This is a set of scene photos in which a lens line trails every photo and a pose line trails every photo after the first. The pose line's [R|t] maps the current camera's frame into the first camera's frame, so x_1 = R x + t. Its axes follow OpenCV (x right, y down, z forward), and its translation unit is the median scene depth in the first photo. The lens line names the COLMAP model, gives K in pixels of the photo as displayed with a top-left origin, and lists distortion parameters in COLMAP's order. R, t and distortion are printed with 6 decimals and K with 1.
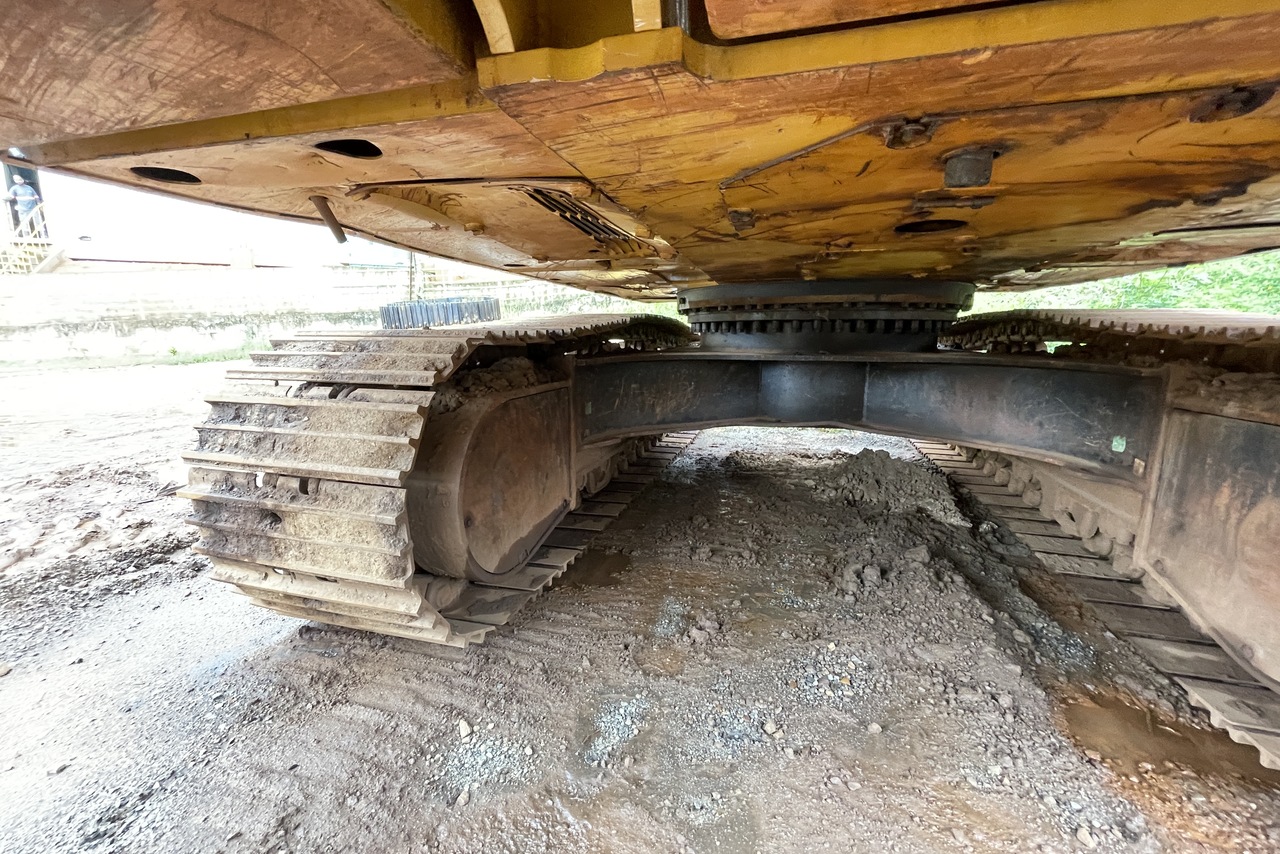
lens RADIAL K [[511.7, 0, 638.2], [0, 511.7, 424.1], [0, 0, 1]] dist [-0.007912, 0.000926]
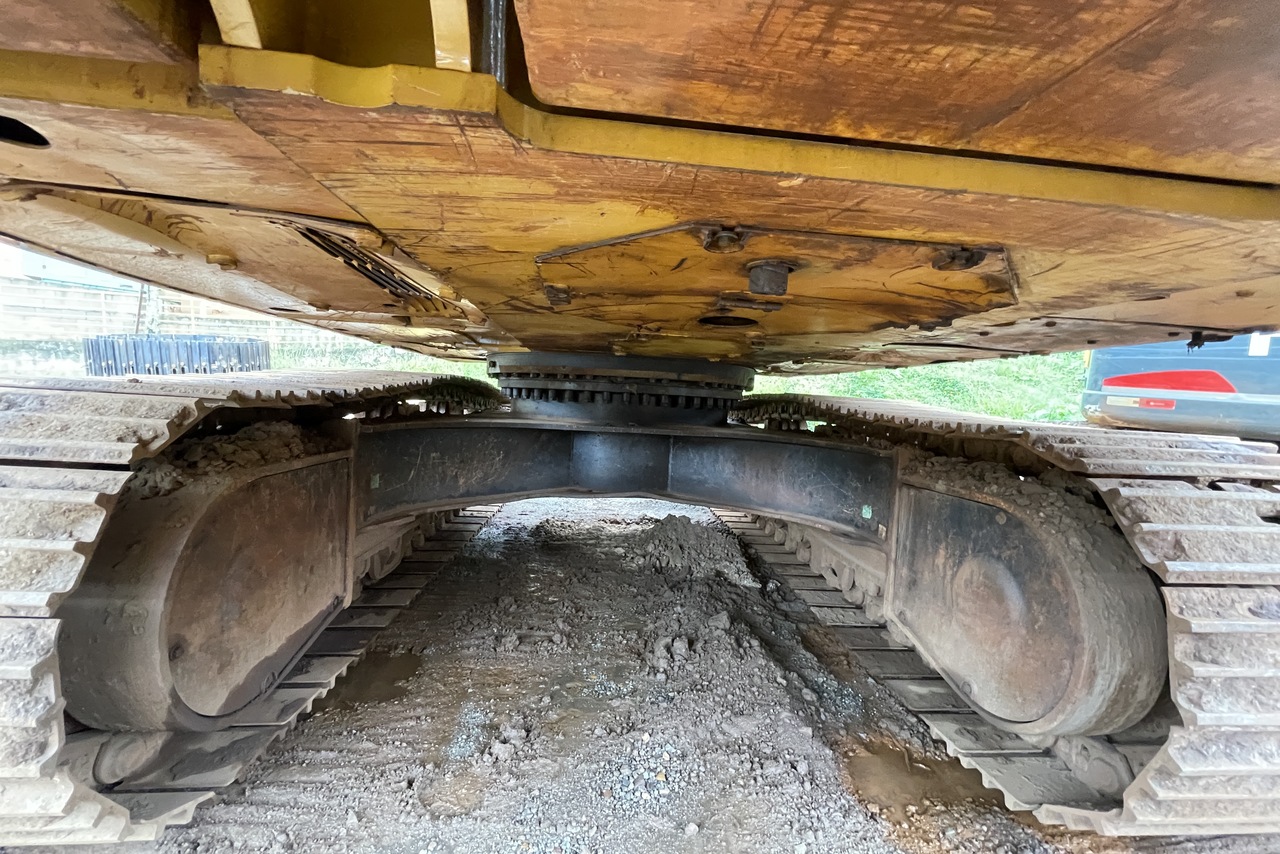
lens RADIAL K [[511.7, 0, 639.2], [0, 511.7, 424.0], [0, 0, 1]] dist [-0.007912, 0.000926]
pose [[0.932791, 0.033382, 0.358870, 0.007305], [0.009054, 0.993217, -0.115923, -0.035568], [-0.360305, 0.111381, 0.926161, 0.063738]]
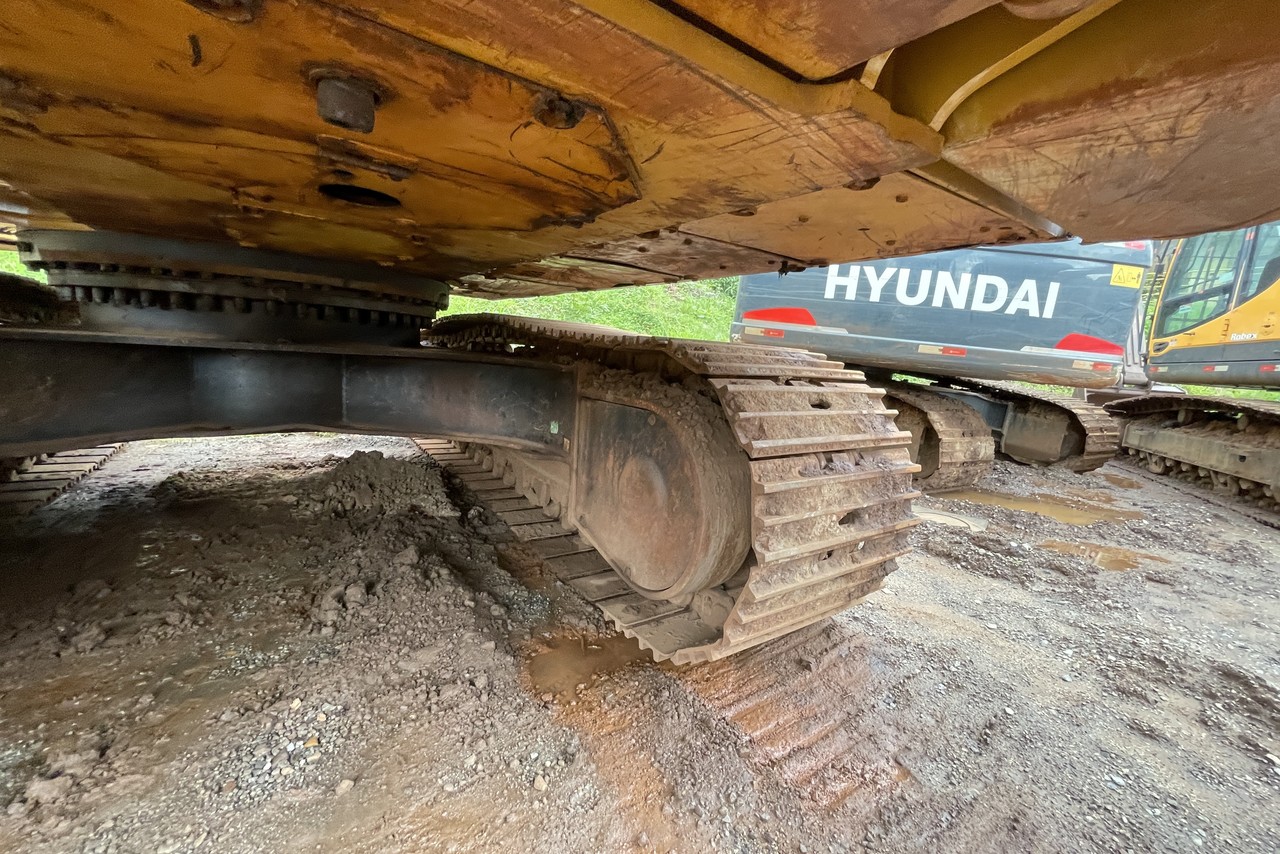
lens RADIAL K [[511.7, 0, 640.4], [0, 511.7, 423.0], [0, 0, 1]] dist [-0.007912, 0.000926]
pose [[0.629349, -0.062978, 0.774566, 0.135916], [0.062973, 0.997566, 0.029943, 0.005632], [-0.774567, 0.029932, 0.631783, 0.066179]]
